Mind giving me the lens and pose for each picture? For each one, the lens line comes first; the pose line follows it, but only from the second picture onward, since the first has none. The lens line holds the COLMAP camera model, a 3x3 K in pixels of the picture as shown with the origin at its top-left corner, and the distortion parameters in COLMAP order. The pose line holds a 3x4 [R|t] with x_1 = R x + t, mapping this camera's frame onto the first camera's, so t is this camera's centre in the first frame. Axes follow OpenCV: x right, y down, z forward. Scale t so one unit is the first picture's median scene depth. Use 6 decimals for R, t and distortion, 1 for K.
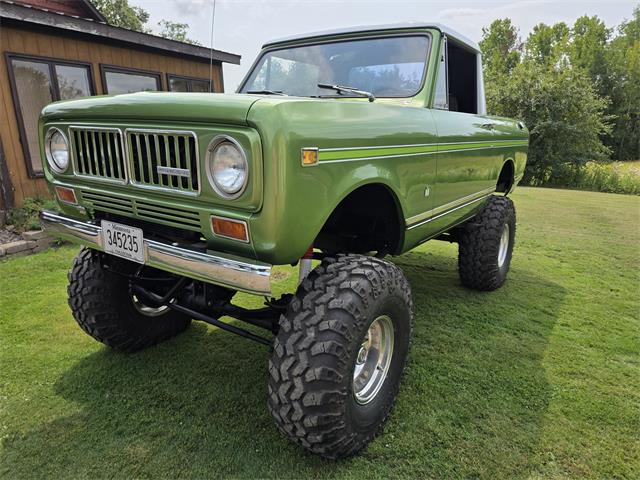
lens RADIAL K [[433.5, 0, 320.0], [0, 433.5, 240.0], [0, 0, 1]] dist [0.051121, -0.049798]
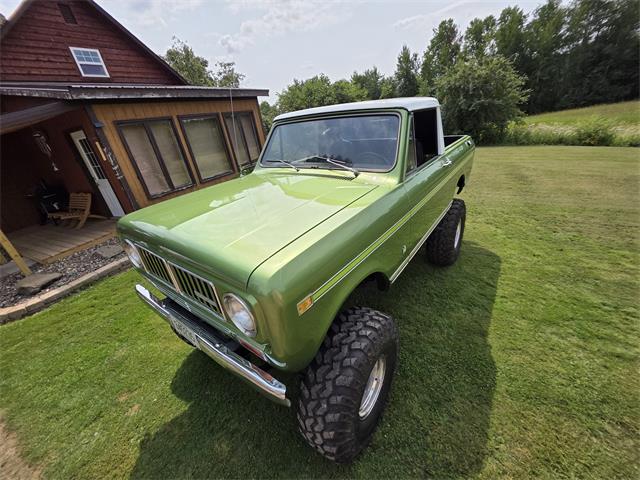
lens RADIAL K [[258.0, 0, 319.8], [0, 258.0, 236.8], [0, 0, 1]] dist [0.003443, 0.000229]
pose [[0.992023, -0.096689, -0.080874, 0.049157], [0.110333, 0.976309, 0.186139, -0.267505], [0.060961, -0.193578, 0.979189, 0.187184]]
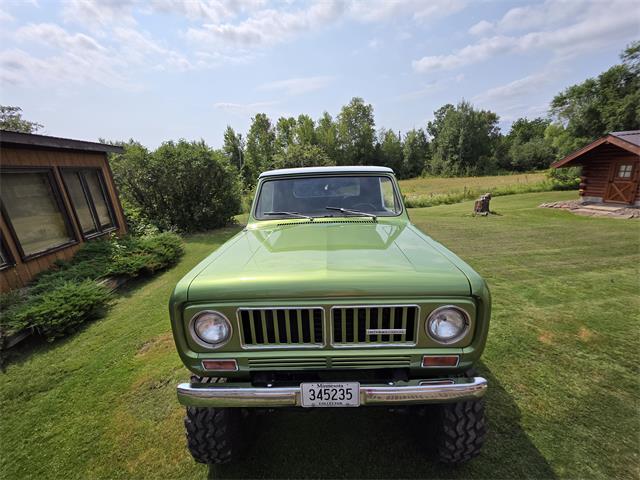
lens RADIAL K [[260.8, 0, 321.0], [0, 260.8, 234.9], [0, 0, 1]] dist [0.002789, -0.000212]
pose [[0.831340, -0.183395, 0.524634, -0.509422], [0.192590, 0.980559, 0.037592, -0.303462], [-0.521329, 0.069788, 0.850497, 0.249004]]
